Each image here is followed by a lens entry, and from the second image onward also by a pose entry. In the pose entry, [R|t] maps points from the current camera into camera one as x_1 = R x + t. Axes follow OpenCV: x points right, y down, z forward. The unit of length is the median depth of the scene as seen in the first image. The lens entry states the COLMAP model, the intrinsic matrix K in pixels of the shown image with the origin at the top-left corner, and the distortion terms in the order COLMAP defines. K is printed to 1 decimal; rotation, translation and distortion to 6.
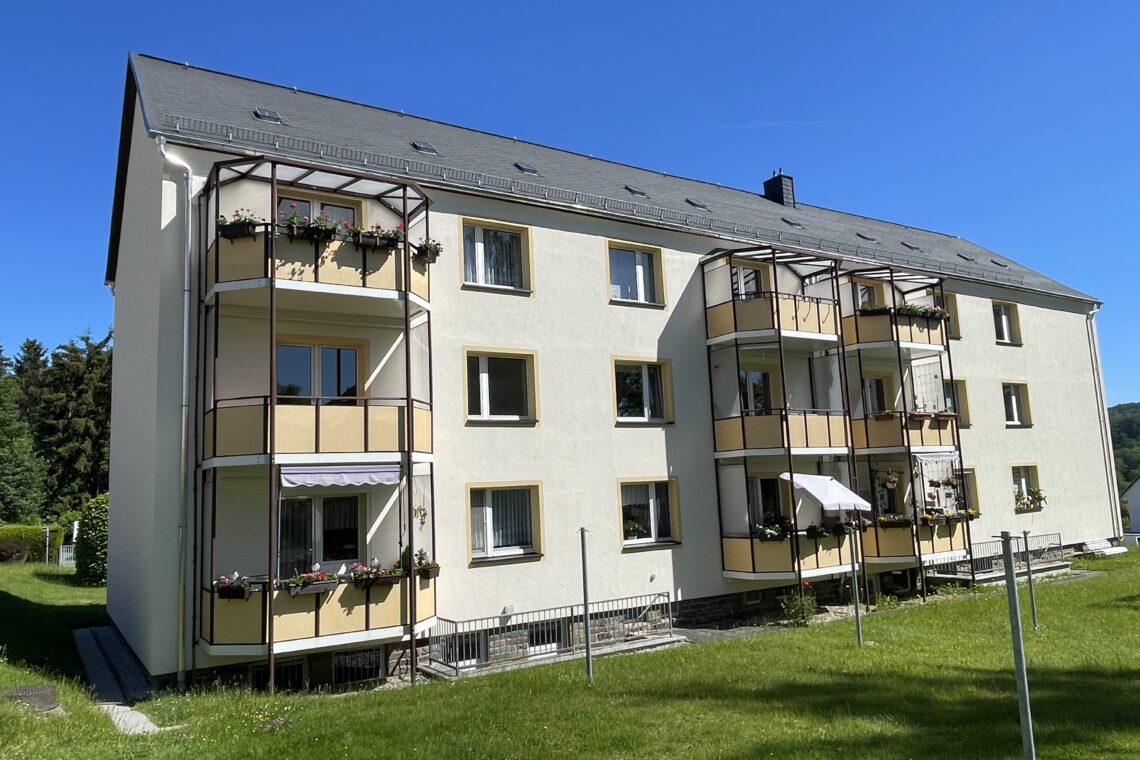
lens RADIAL K [[785.6, 0, 570.0], [0, 785.6, 380.0], [0, 0, 1]] dist [0.047261, -0.077944]
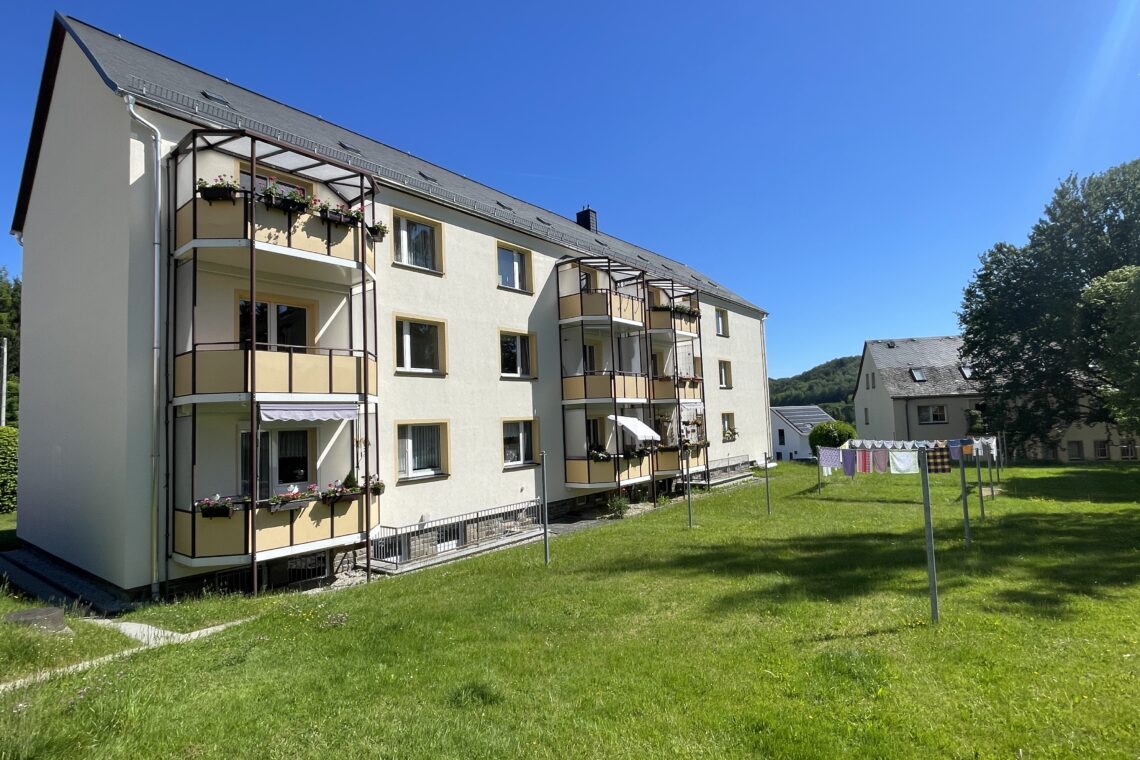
lens RADIAL K [[557.8, 0, 570.0], [0, 557.8, 380.0], [0, 0, 1]] dist [-0.000943, -0.000830]
pose [[0.949933, 0.028933, 0.311111, -0.134874], [-0.044608, 0.998062, 0.043386, 0.013491], [-0.309253, -0.055091, 0.949383, 0.057712]]
